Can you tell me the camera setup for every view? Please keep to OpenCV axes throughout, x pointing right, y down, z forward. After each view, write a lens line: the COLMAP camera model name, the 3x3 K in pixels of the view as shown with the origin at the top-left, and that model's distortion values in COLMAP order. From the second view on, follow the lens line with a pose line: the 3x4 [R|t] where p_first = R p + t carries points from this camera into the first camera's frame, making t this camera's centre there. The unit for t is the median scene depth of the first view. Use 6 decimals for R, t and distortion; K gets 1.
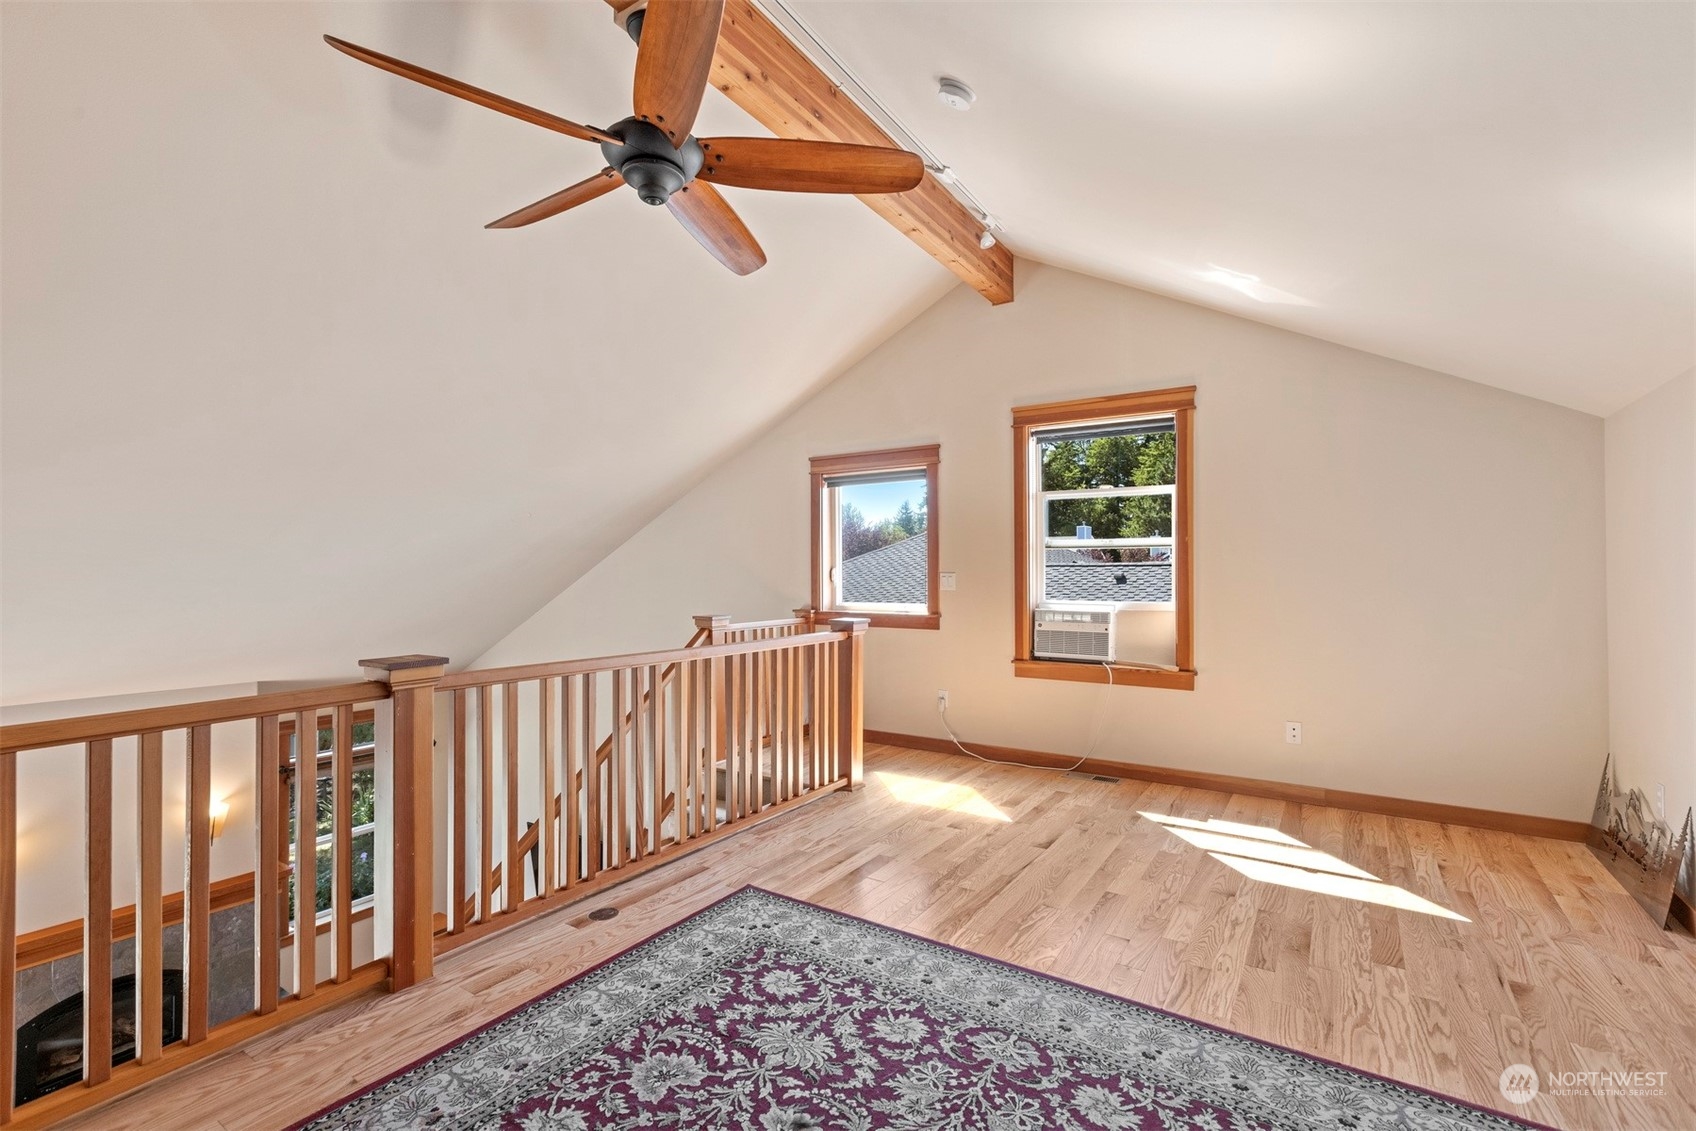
lens RADIAL K [[752.7, 0, 846.8], [0, 752.7, 569.4], [0, 0, 1]] dist [0.001008, -0.000200]
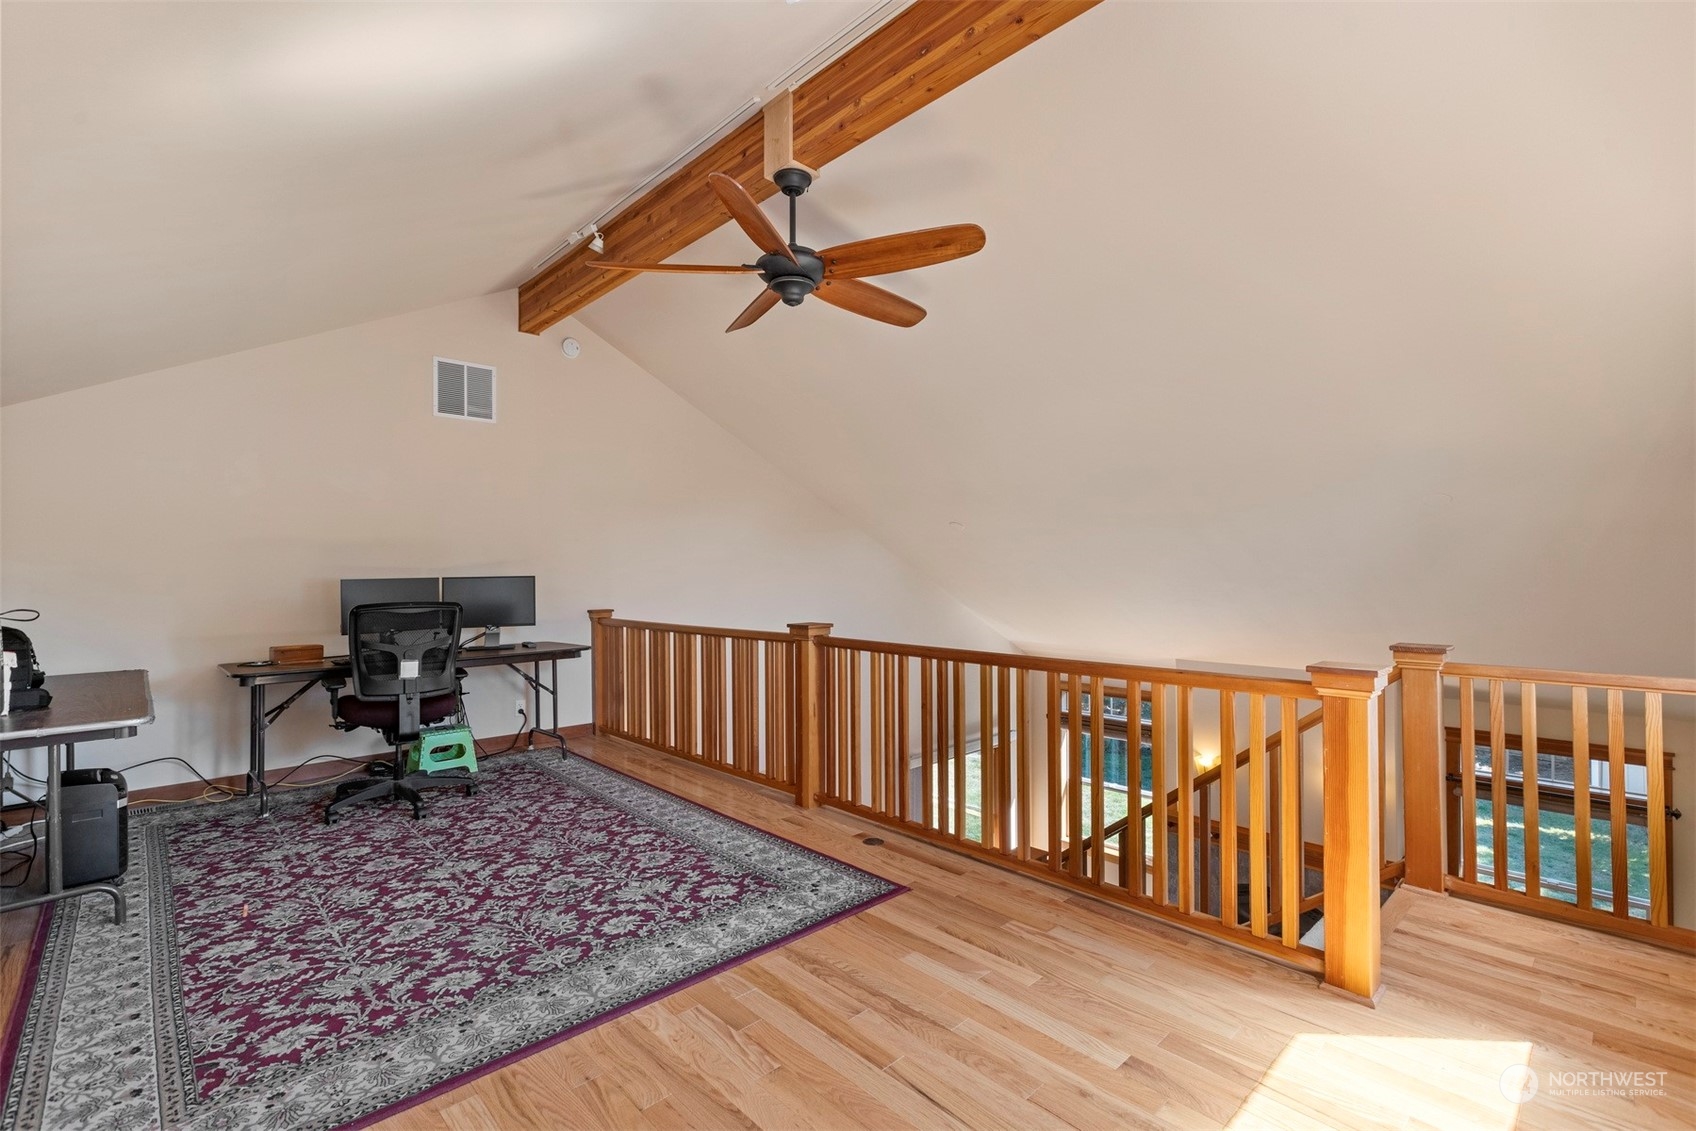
lens RADIAL K [[752.7, 0, 846.4], [0, 752.7, 567.7], [0, 0, 1]] dist [0.001008, -0.000200]
pose [[-0.223535, -0.003726, -0.974689, 1.324132], [0.005060, 0.999975, -0.004983, -0.001919], [0.974683, -0.006046, -0.223510, 1.760993]]
